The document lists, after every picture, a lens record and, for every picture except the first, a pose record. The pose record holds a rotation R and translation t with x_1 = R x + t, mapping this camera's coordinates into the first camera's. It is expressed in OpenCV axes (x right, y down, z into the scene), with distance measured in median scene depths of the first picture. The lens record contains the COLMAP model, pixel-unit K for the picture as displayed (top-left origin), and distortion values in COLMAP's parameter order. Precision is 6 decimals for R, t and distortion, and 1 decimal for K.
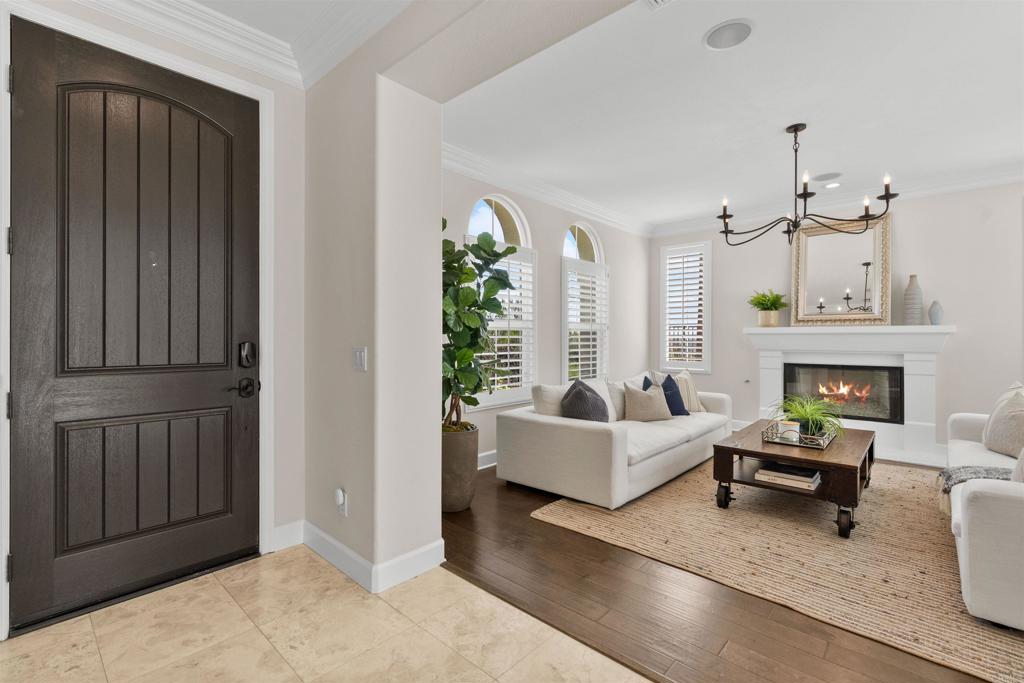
lens RADIAL K [[461.5, 0, 508.2], [0, 461.5, 339.3], [0, 0, 1]] dist [-0.000037, 0.000054]
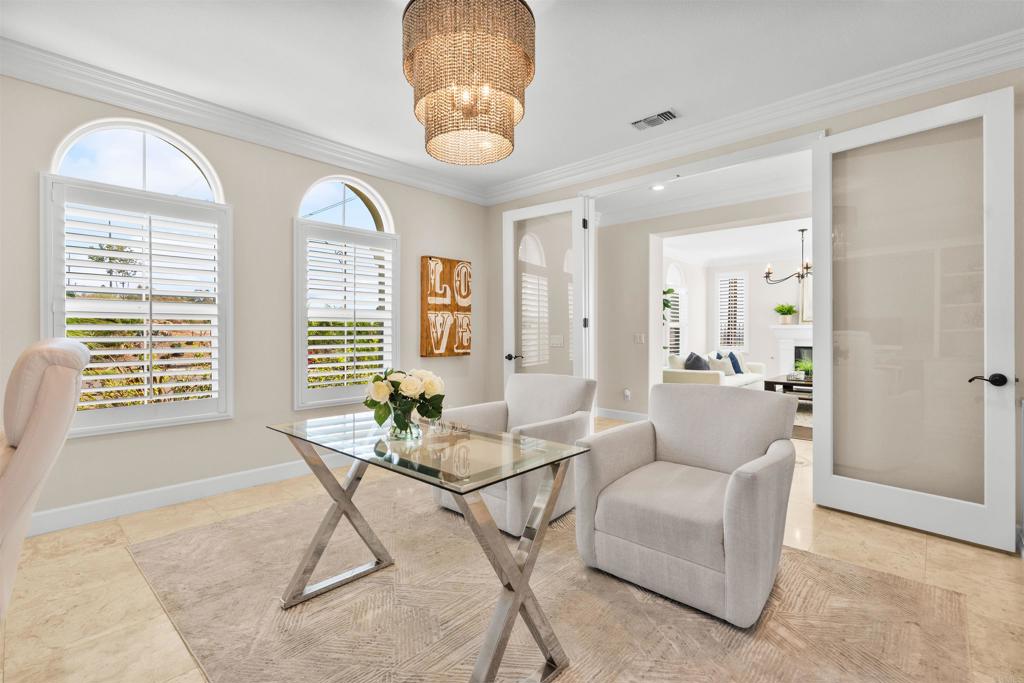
lens RADIAL K [[461.5, 0, 515.8], [0, 461.5, 337.5], [0, 0, 1]] dist [-0.000037, 0.000054]
pose [[0.999957, -0.003401, 0.008630, -0.493001], [0.003361, 0.999984, 0.004652, 0.010056], [-0.008646, -0.004623, 0.999952, -0.765979]]
